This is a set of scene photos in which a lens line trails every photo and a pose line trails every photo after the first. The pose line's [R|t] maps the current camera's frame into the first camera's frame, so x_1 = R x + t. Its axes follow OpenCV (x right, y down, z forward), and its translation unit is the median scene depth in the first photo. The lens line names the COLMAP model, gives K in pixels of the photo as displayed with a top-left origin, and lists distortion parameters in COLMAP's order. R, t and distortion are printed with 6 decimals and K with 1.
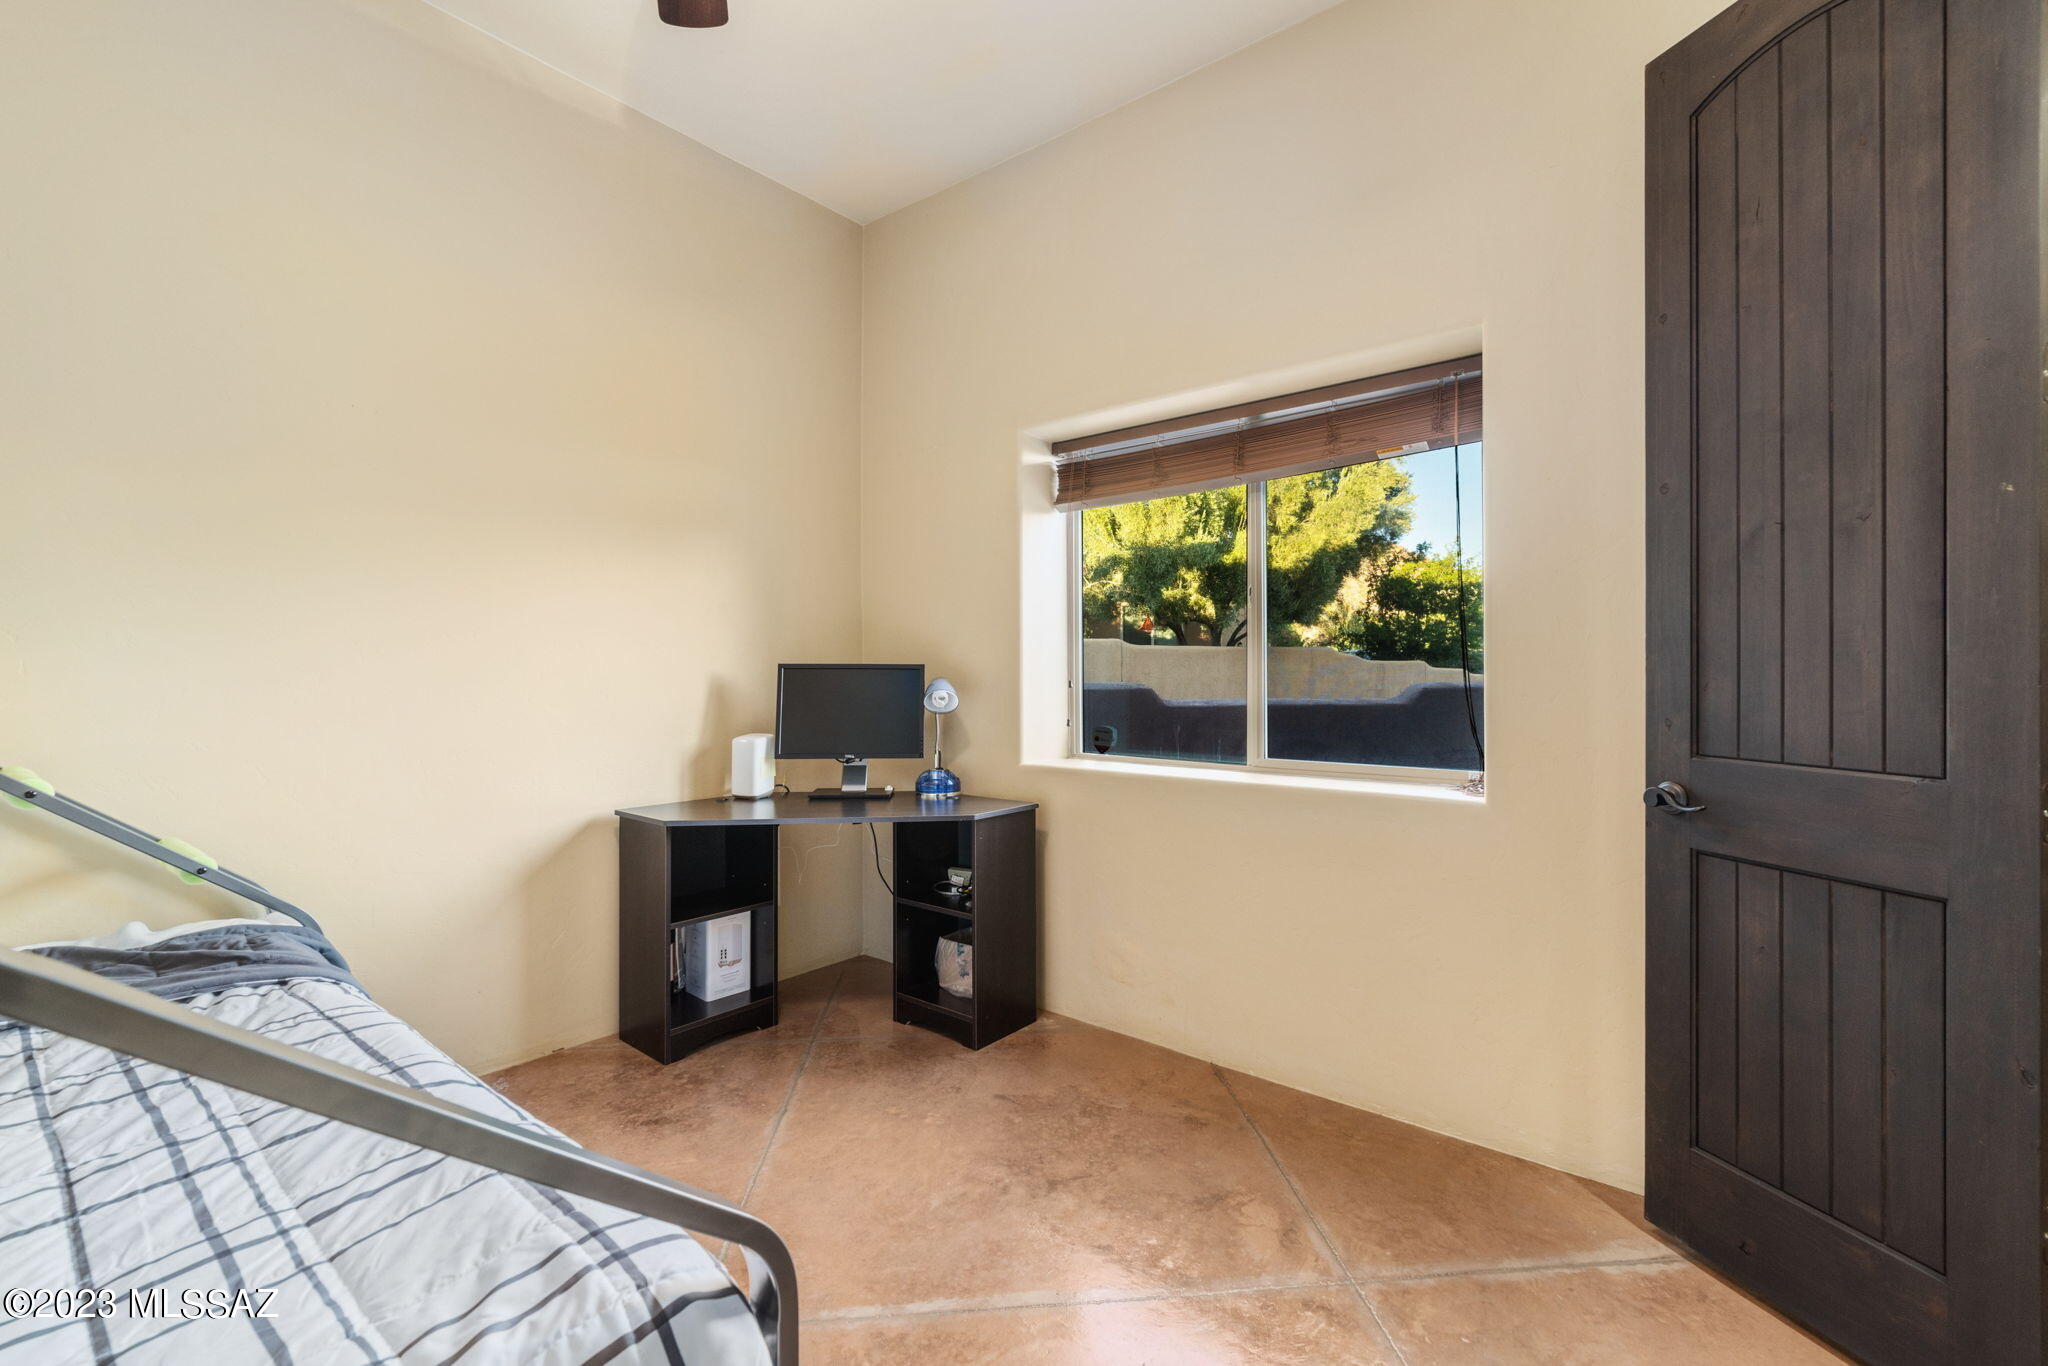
lens RADIAL K [[863.7, 0, 1065.9], [0, 863.7, 663.8], [0, 0, 1]] dist [0.000131, -0.000097]
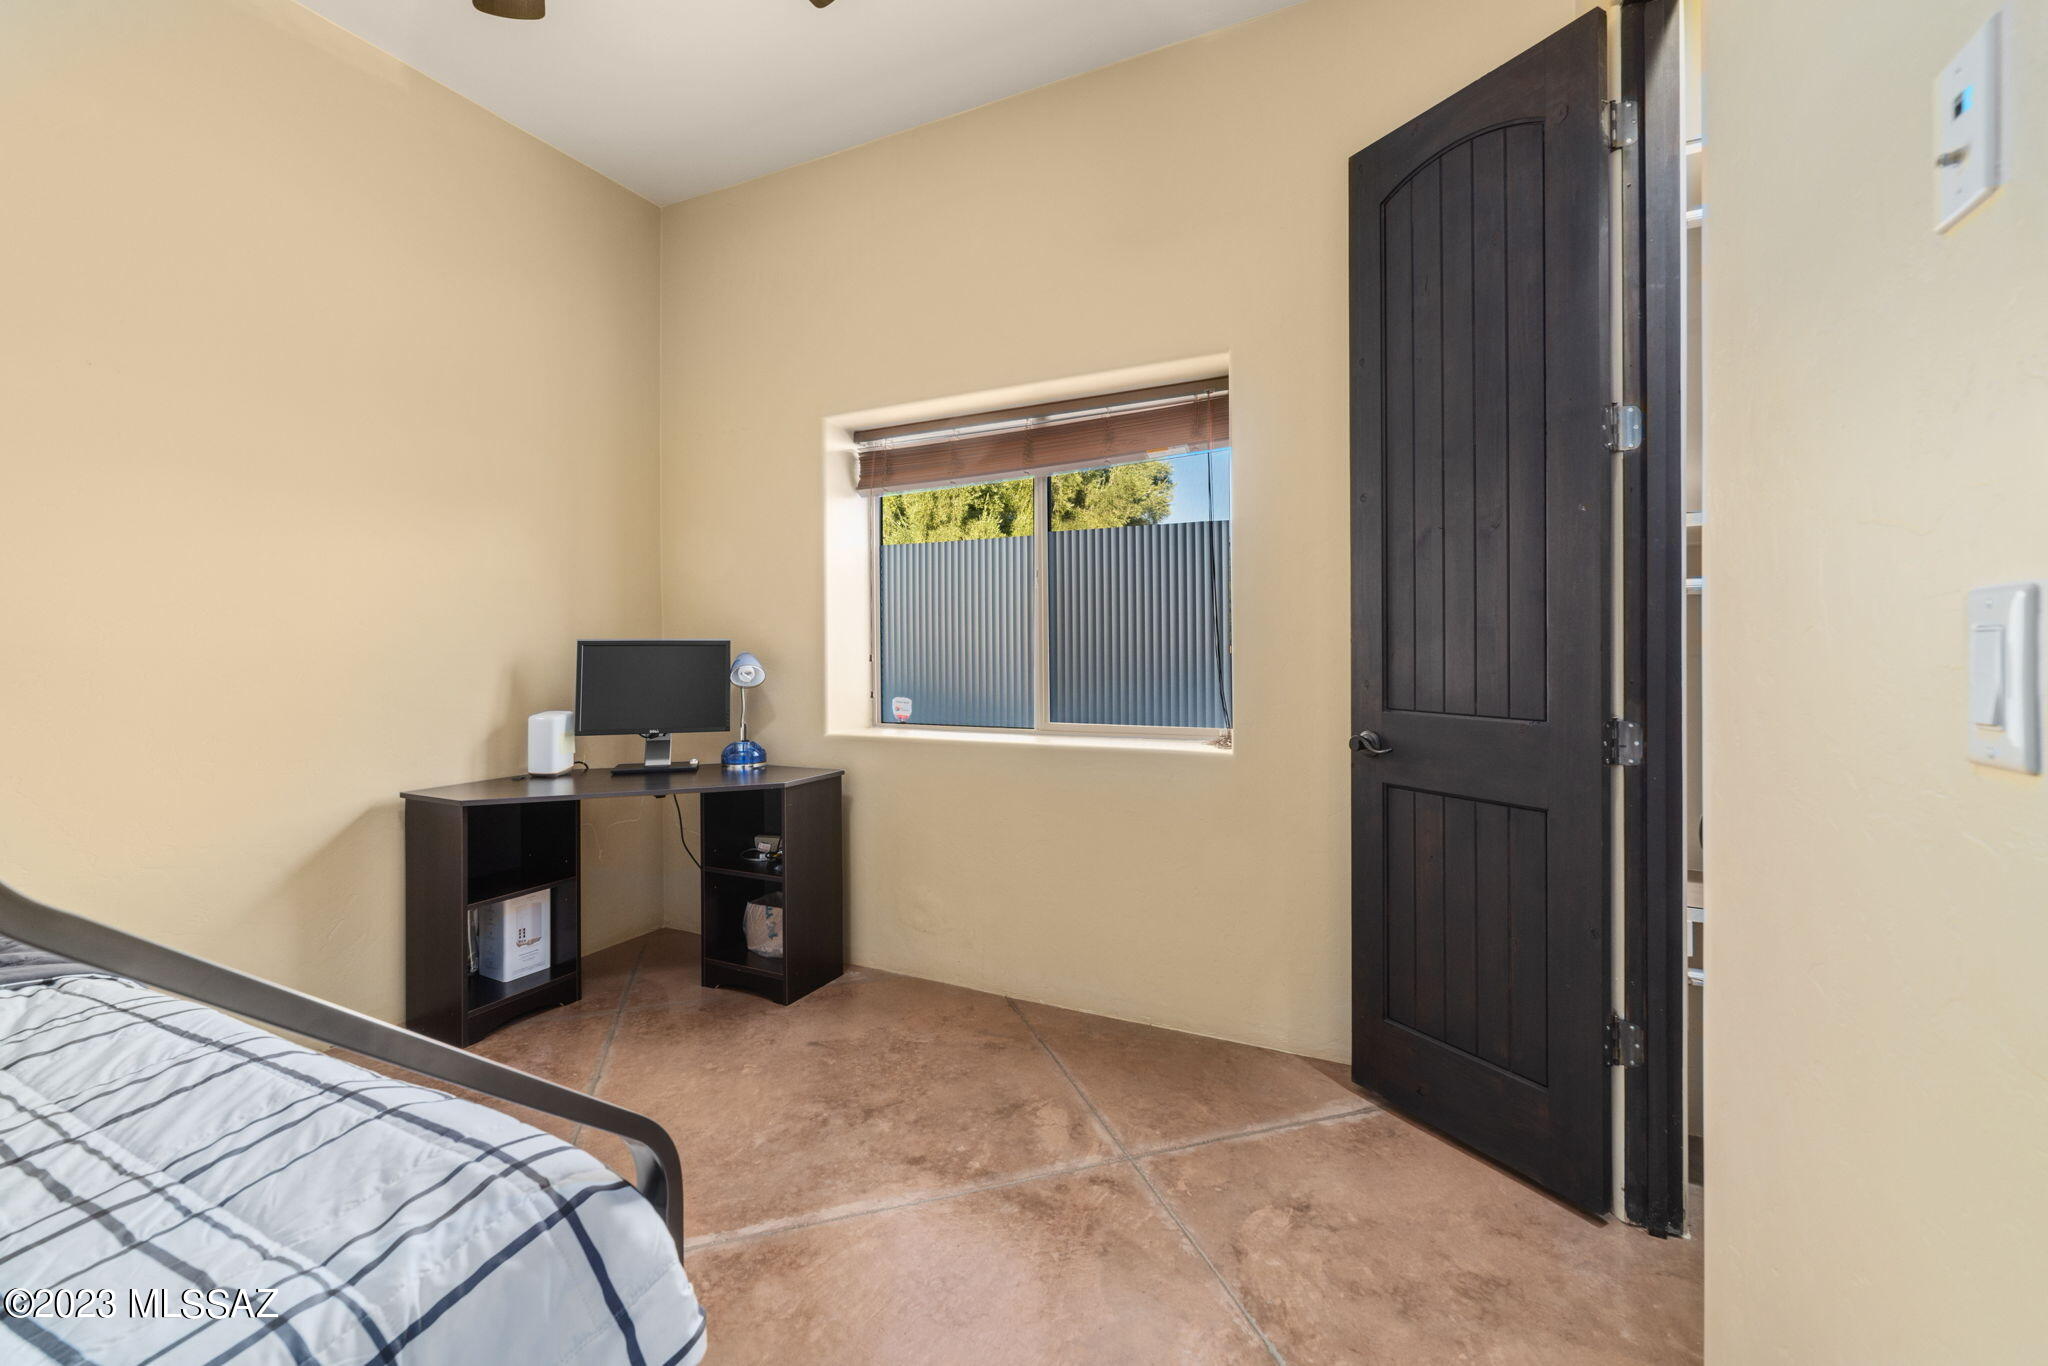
lens RADIAL K [[835.1, 0, 1022.5], [0, 835.1, 643.6], [0, 0, 1]] dist [-0.000548, 0.000874]
pose [[0.979460, -0.006808, 0.201521, -0.037677], [0.005494, 0.999960, 0.007081, -0.001443], [-0.201561, -0.005828, 0.979459, -0.088111]]
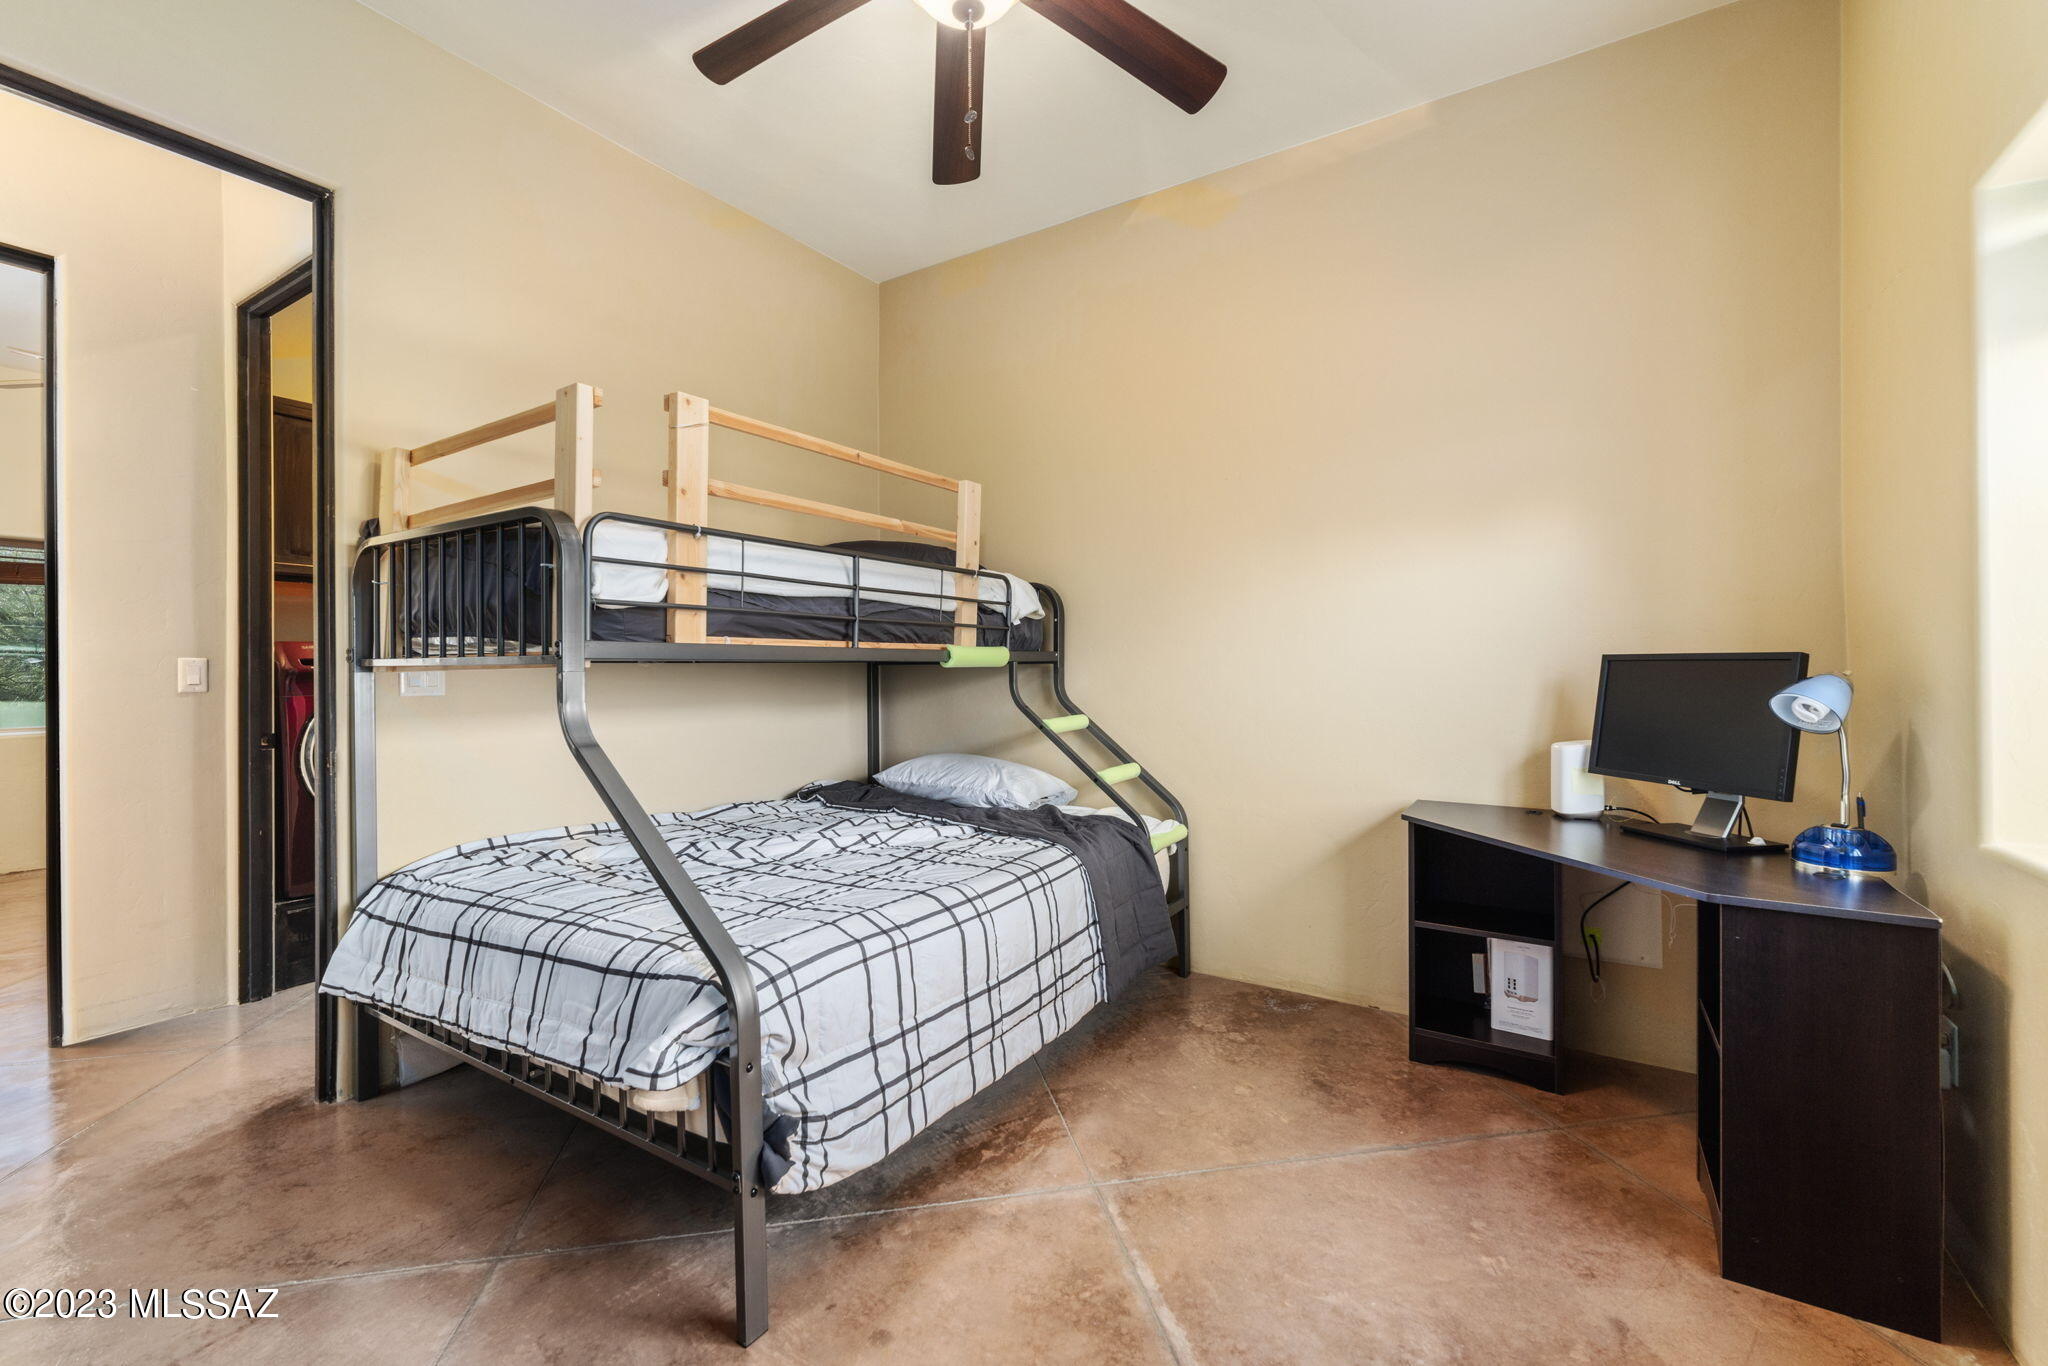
lens RADIAL K [[850.9, 0, 1021.9], [0, 850.9, 673.5], [0, 0, 1]] dist [-0.000263, -0.000009]
pose [[0.090090, 0.005073, -0.995921, 0.683798], [0.010768, 0.999924, 0.006067, 0.010239], [0.995875, -0.011271, 0.090029, 0.676348]]
